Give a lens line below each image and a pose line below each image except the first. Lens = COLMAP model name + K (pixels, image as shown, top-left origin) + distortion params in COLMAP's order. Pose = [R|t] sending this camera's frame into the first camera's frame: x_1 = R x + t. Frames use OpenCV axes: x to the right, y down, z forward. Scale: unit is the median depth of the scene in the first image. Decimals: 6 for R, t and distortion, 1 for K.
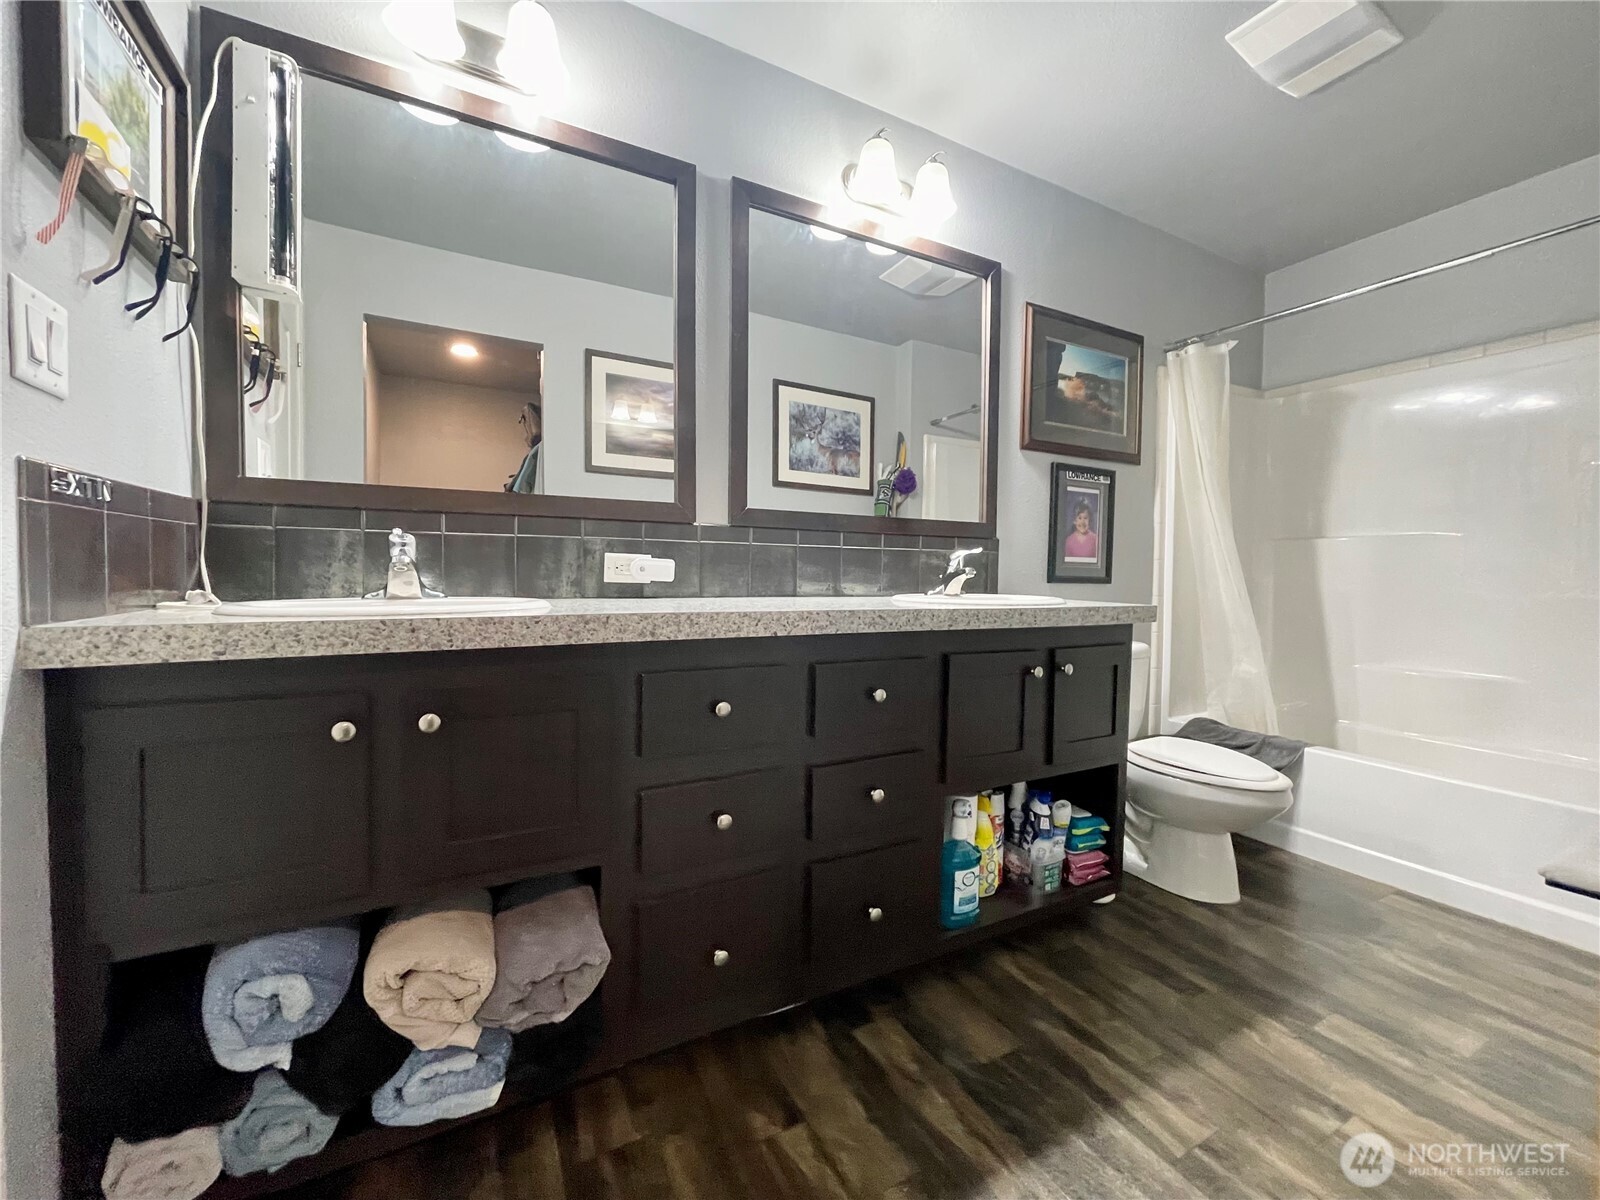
lens RADIAL K [[644.2, 0, 798.5], [0, 644.2, 586.2], [0, 0, 1]] dist [-0.000013, 0.000023]
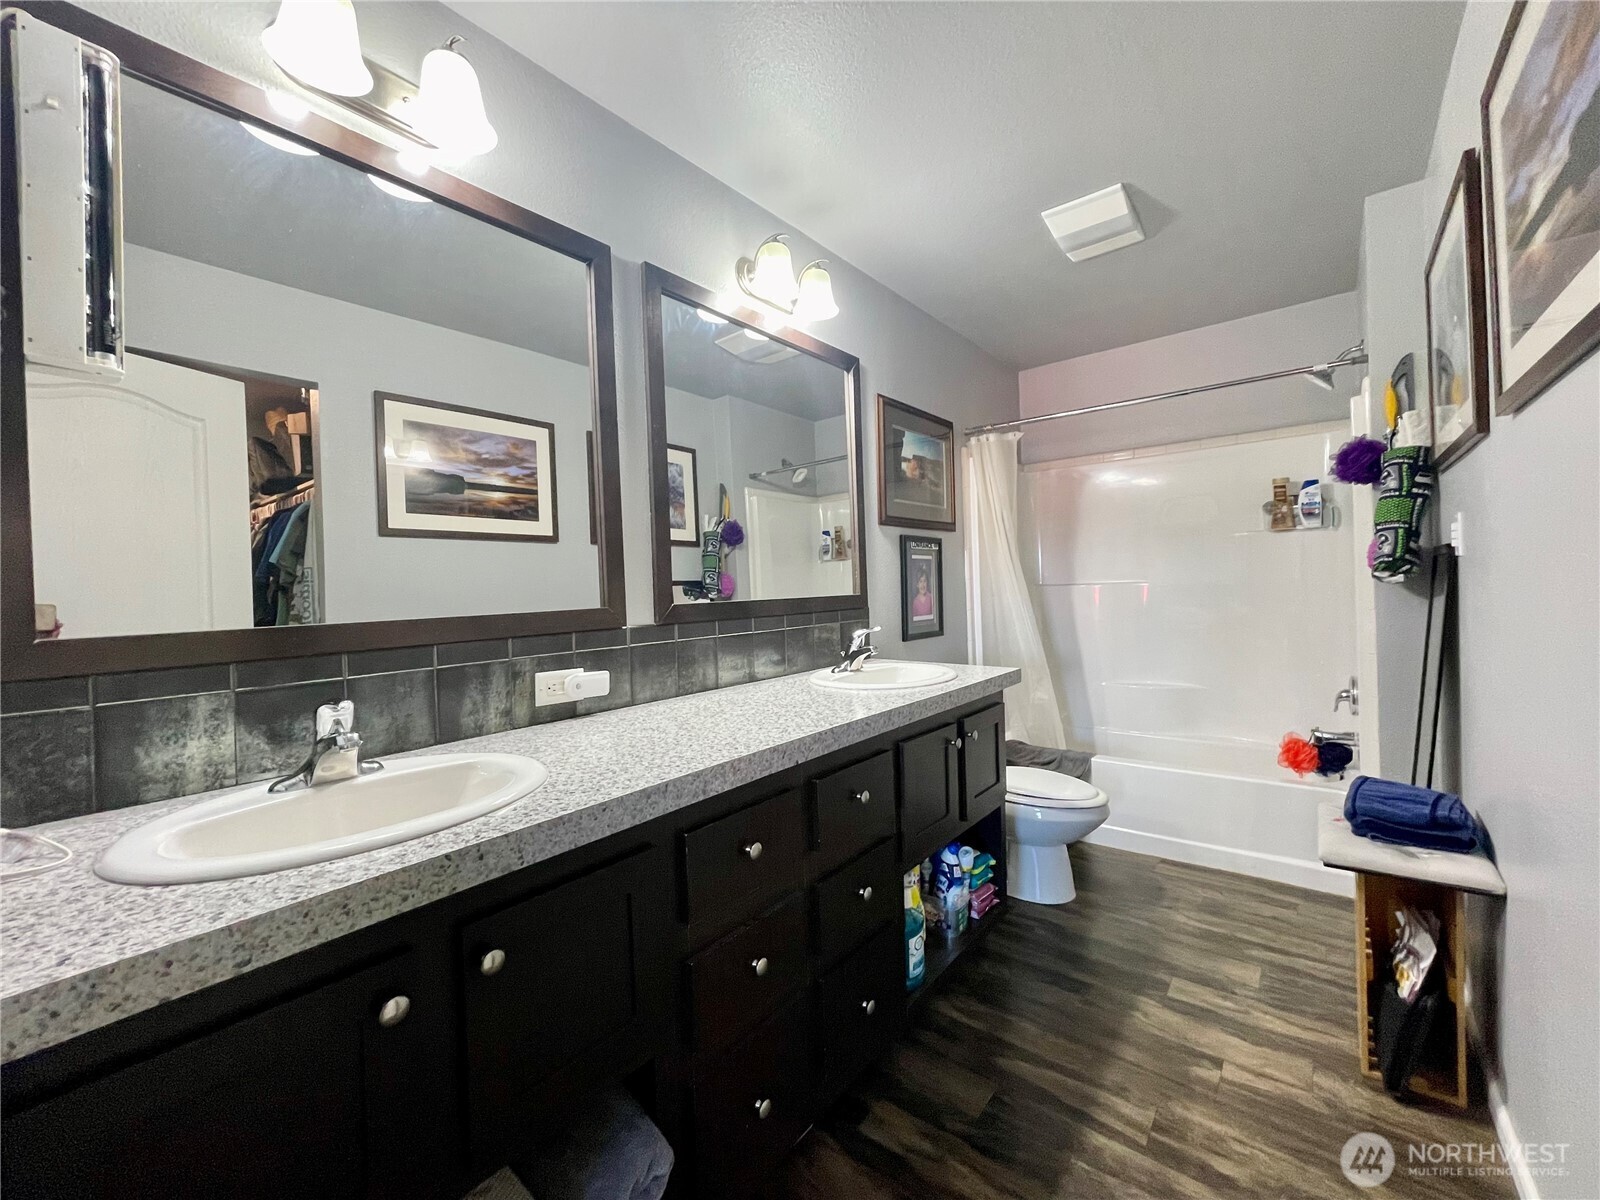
lens RADIAL K [[644.2, 0, 802.6], [0, 644.2, 587.3], [0, 0, 1]] dist [-0.000013, 0.000023]
pose [[0.921313, -0.044551, 0.386261, -0.287667], [0.054646, 0.998390, -0.015189, -0.130274], [-0.384963, 0.035102, 0.922264, 0.045019]]
